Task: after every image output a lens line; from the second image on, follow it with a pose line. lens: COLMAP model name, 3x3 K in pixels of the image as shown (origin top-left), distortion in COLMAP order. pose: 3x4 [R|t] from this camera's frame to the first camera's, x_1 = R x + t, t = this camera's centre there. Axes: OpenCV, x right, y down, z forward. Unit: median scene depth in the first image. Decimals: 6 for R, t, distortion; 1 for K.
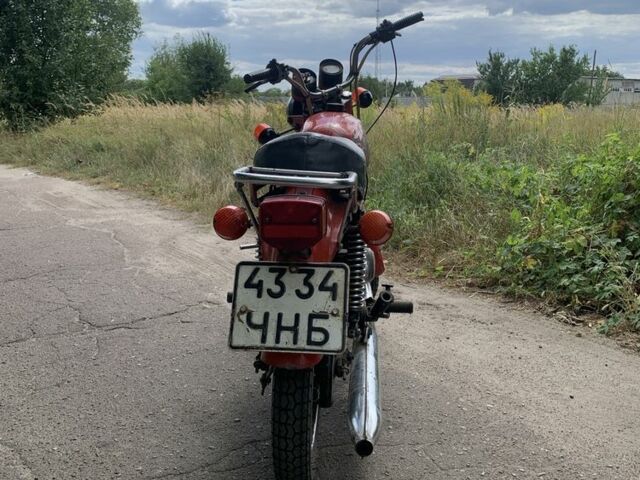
lens RADIAL K [[662.1, 0, 320.0], [0, 662.1, 240.0], [0, 0, 1]] dist [0.140051, -0.332515]
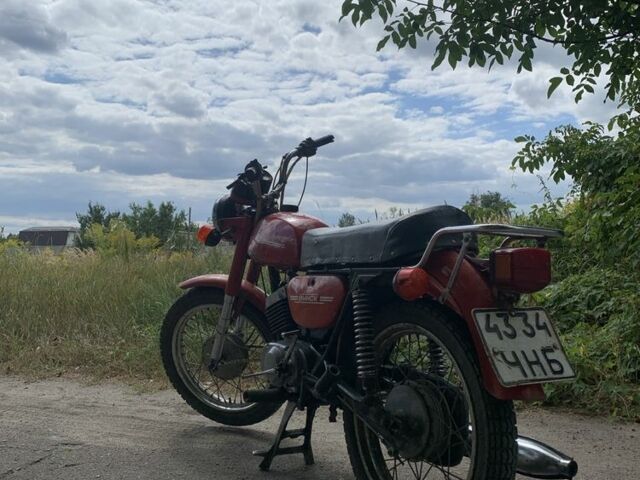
lens RADIAL K [[662.1, 0, 320.0], [0, 662.1, 240.0], [0, 0, 1]] dist [0.140051, -0.332515]
pose [[0.839920, 0.004756, 0.542690, -0.950520], [0.115463, 0.975503, -0.187251, 0.098972], [-0.530286, 0.219936, 0.818795, 0.211346]]
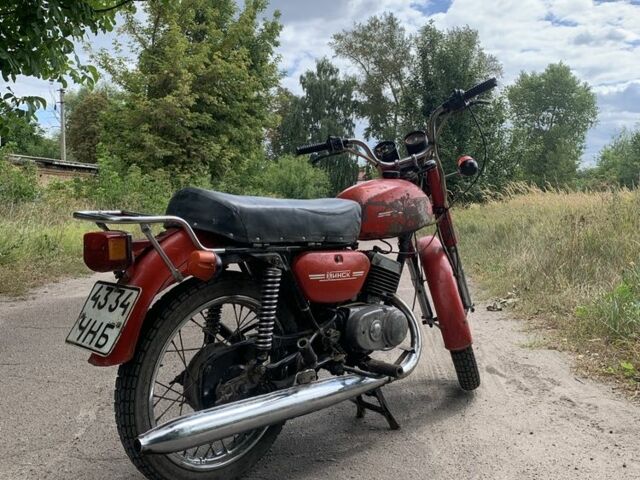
lens RADIAL K [[662.1, 0, 320.0], [0, 662.1, 240.0], [0, 0, 1]] dist [0.140051, -0.332515]
pose [[0.764151, 0.033840, -0.644149, 1.098508], [-0.119644, 0.988730, -0.089991, 0.019899], [0.633844, 0.145835, 0.759588, 0.258557]]
